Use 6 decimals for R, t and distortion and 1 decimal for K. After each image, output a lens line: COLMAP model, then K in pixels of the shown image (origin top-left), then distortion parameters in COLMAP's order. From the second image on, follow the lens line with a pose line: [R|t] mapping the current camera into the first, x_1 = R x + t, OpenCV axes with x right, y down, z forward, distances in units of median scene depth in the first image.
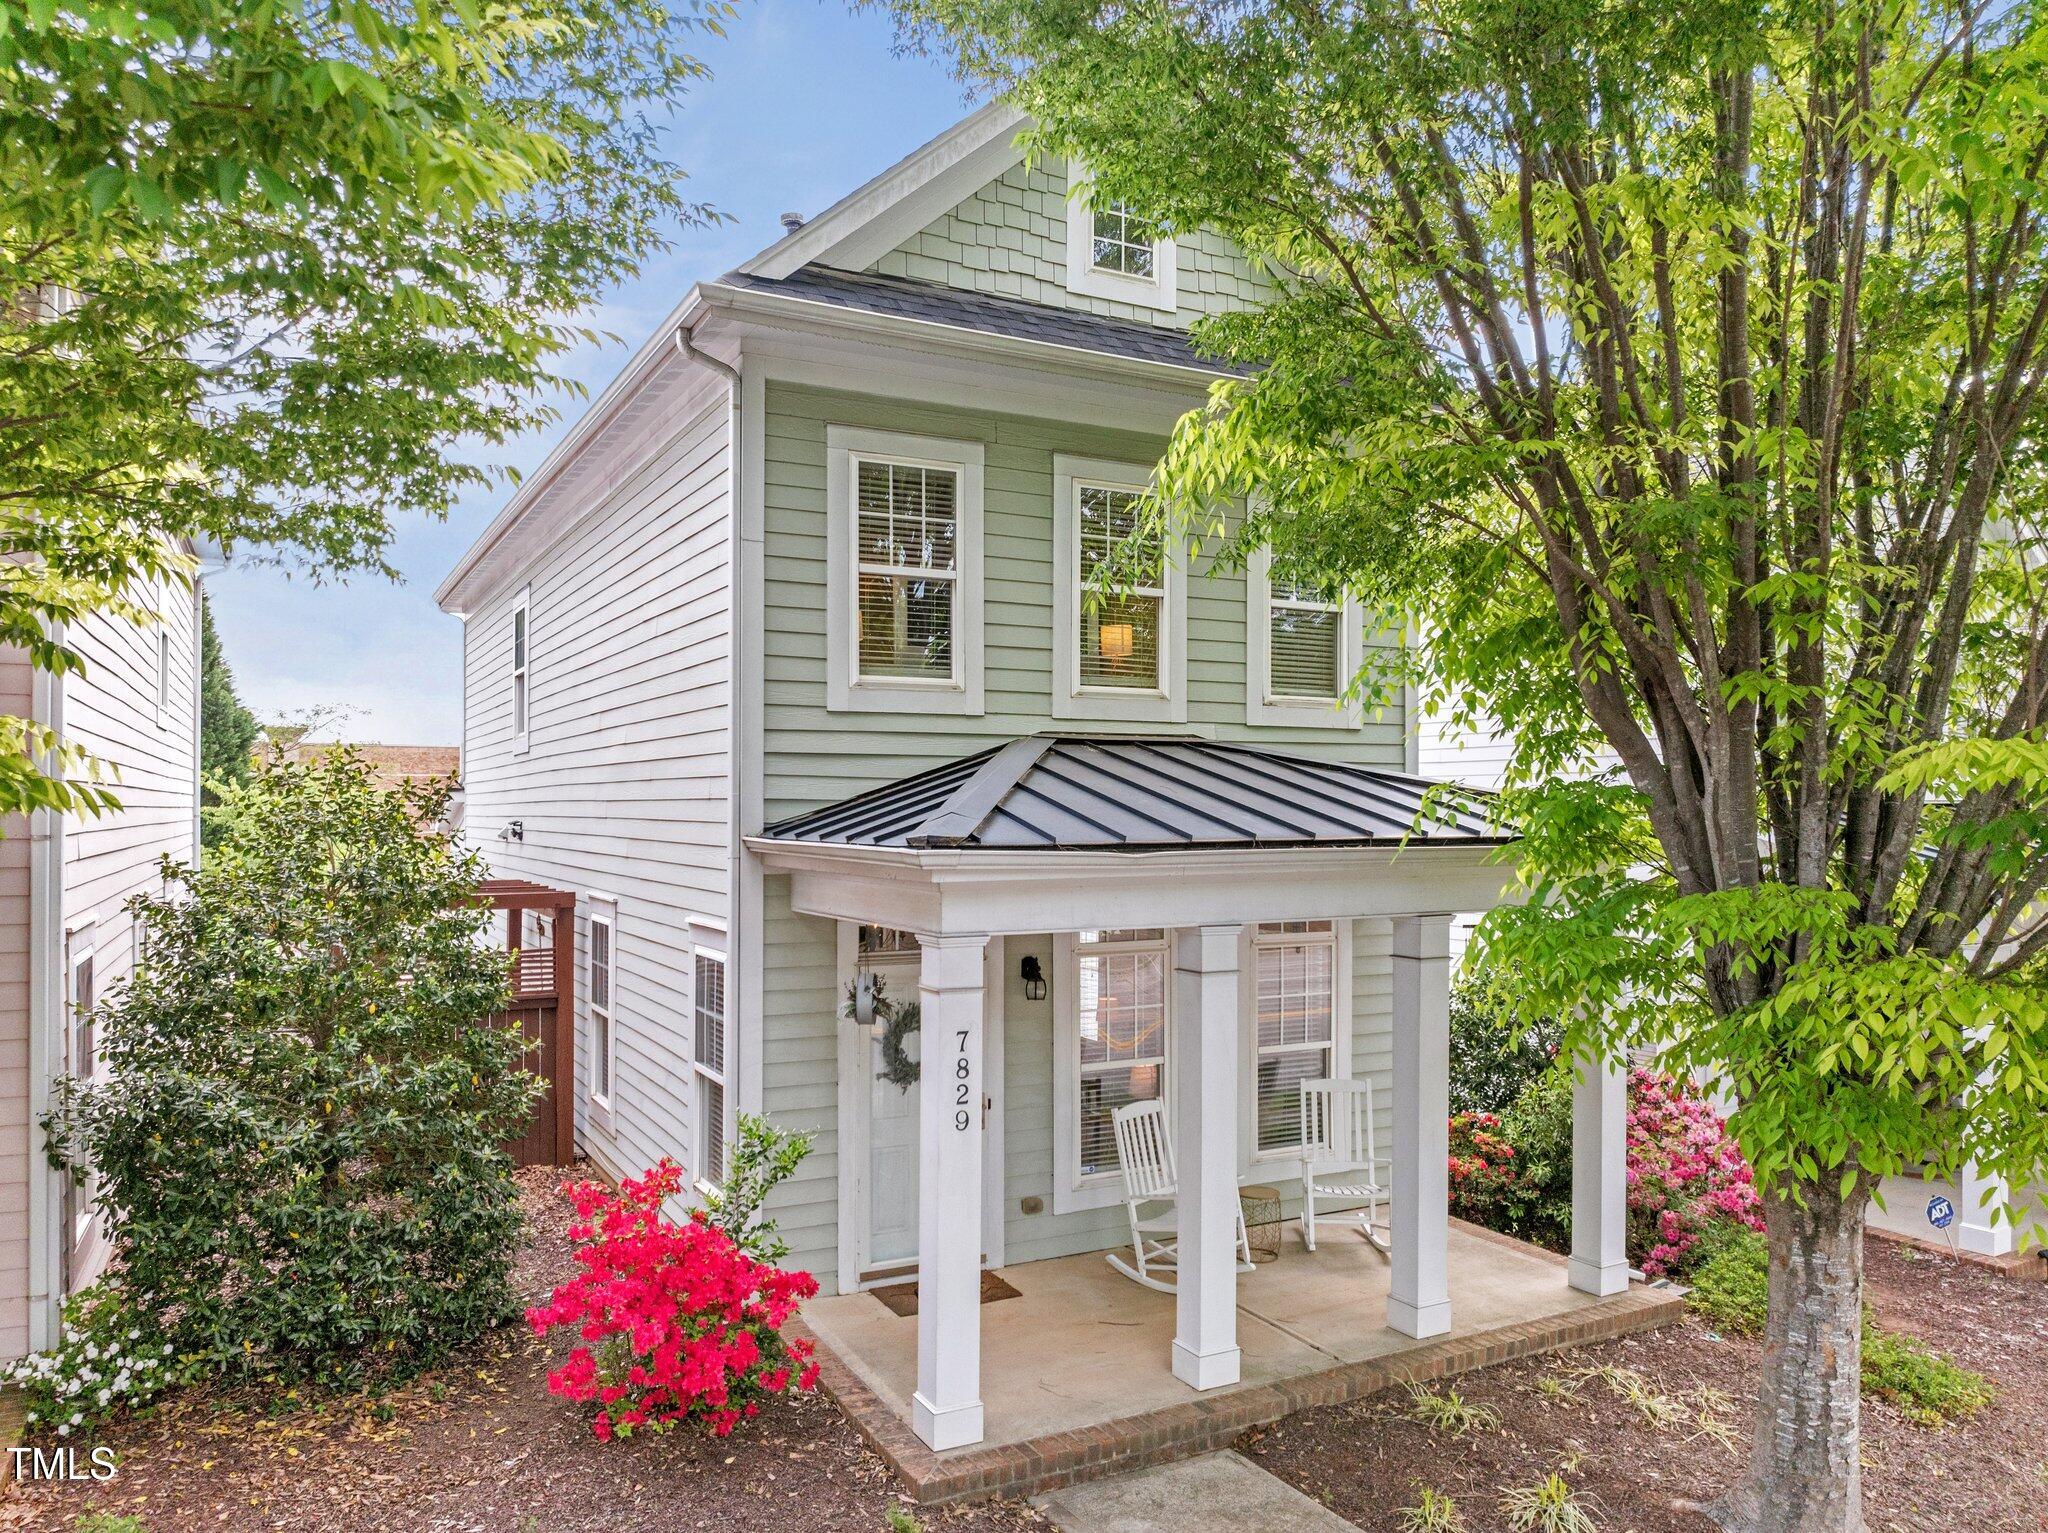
lens RADIAL K [[1466.5, 0, 1015.5], [0, 1466.5, 773.0], [0, 0, 1]] dist [-0.060778, 0.035947]
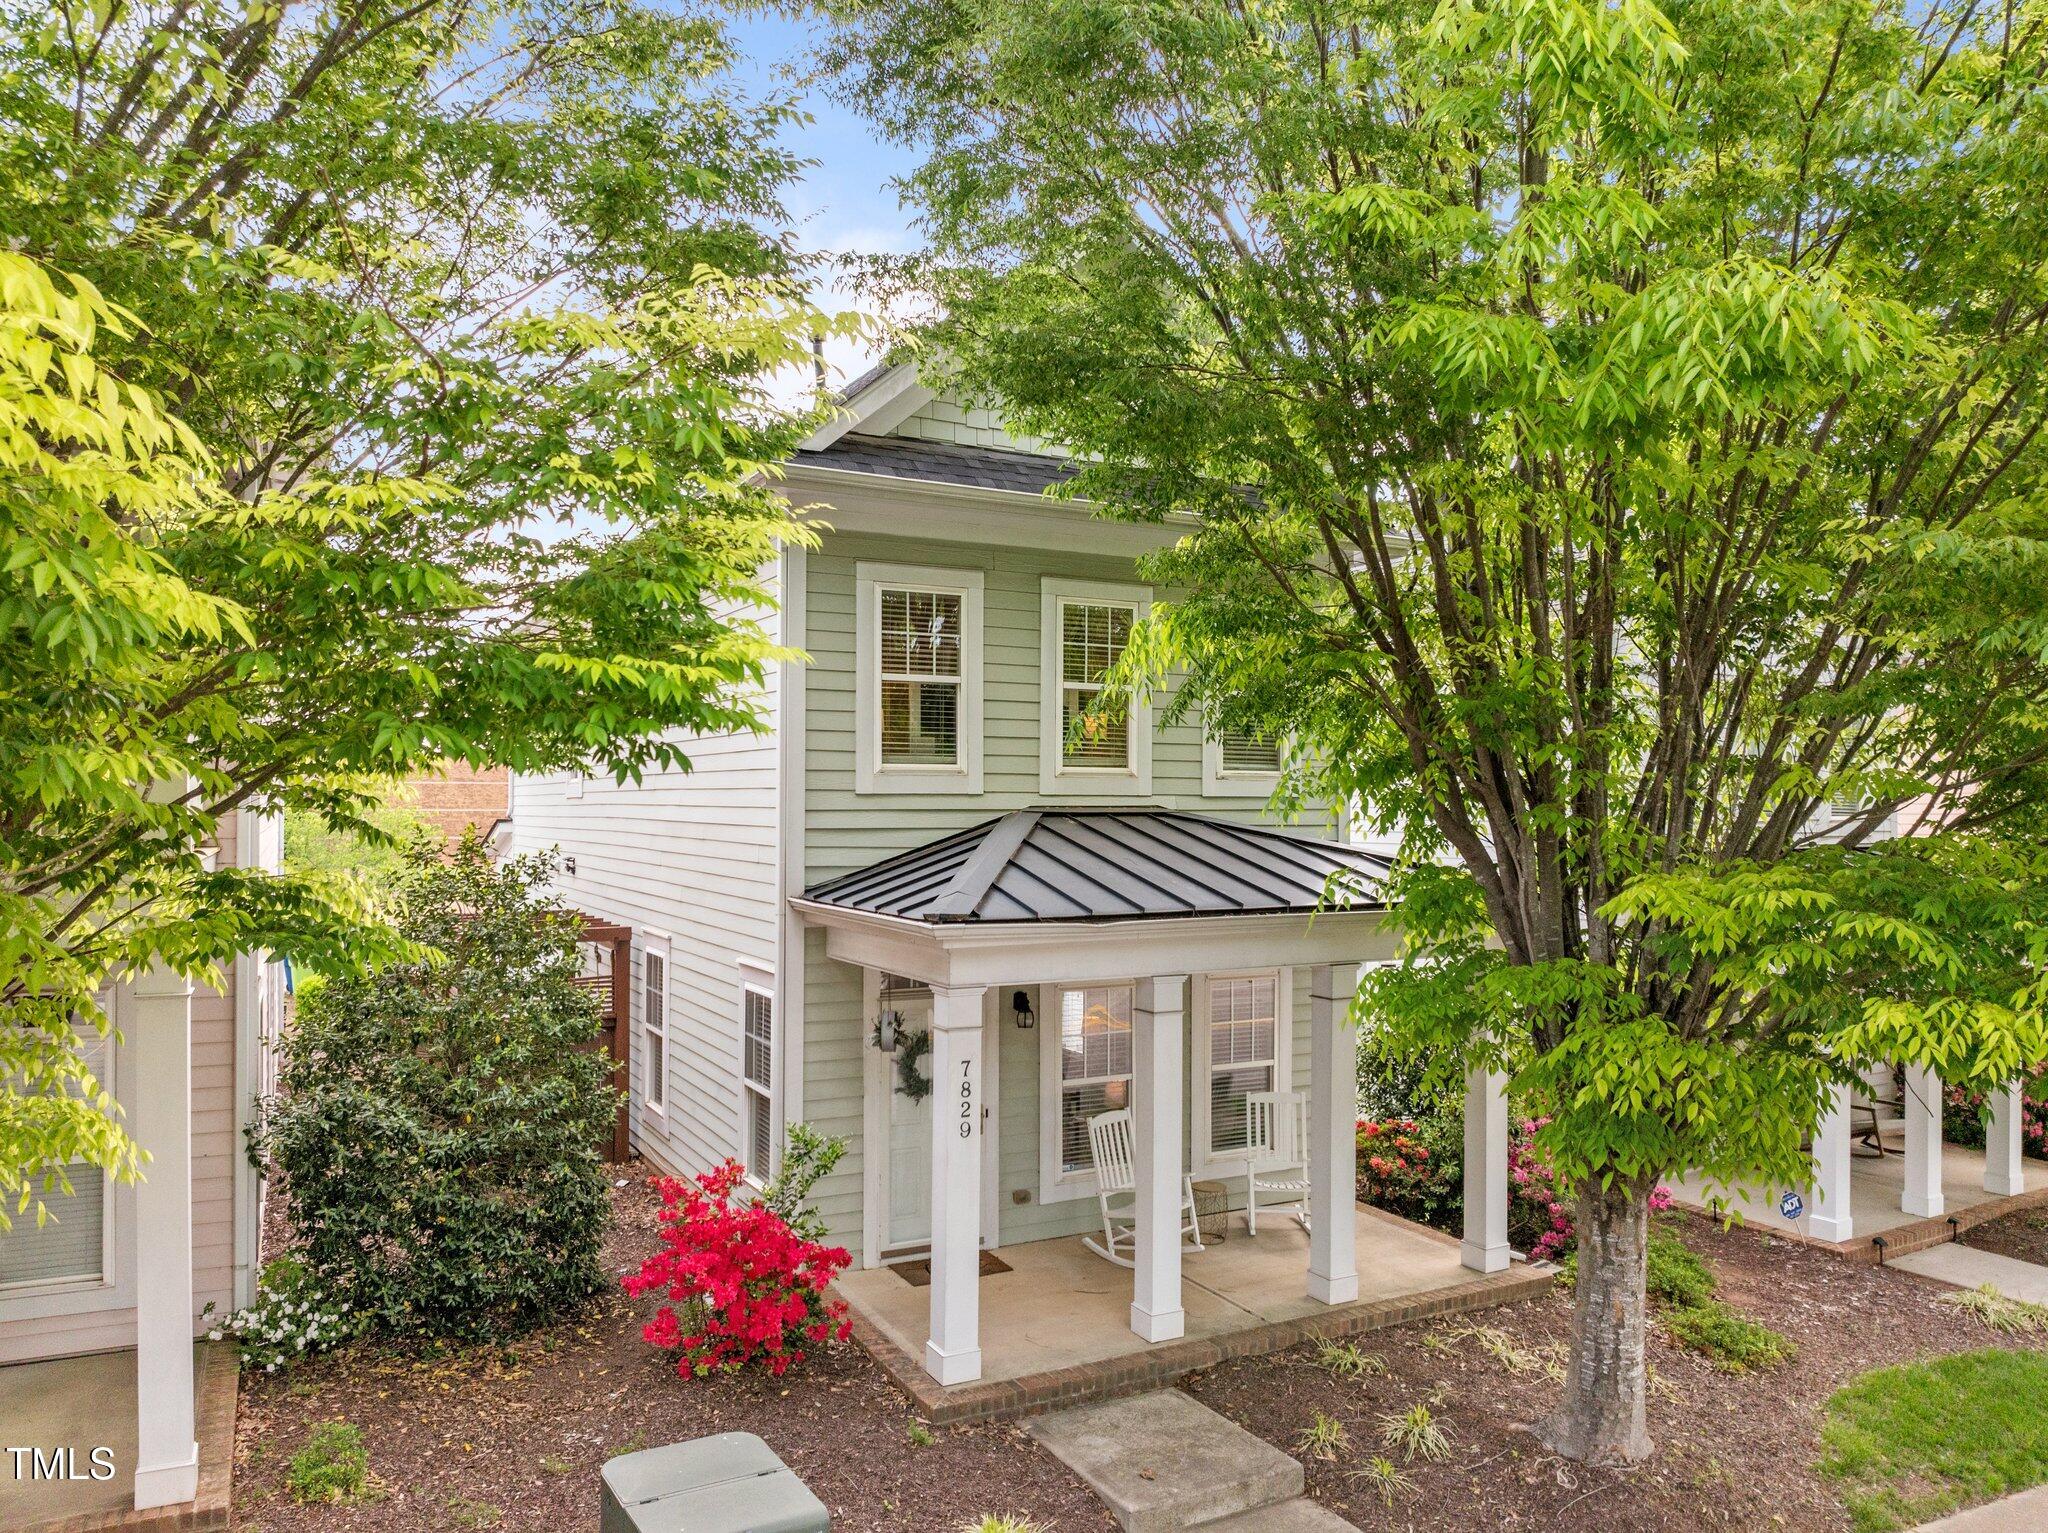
lens RADIAL K [[1462.3, 0, 1016.7], [0, 1462.3, 757.5], [0, 0, 1]] dist [-0.052563, 0.023676]
pose [[0.999996, 0.002538, 0.001170, 0.006039], [-0.002530, 0.999968, -0.007528, -0.075188], [-0.001189, 0.007525, 0.999971, -0.268097]]
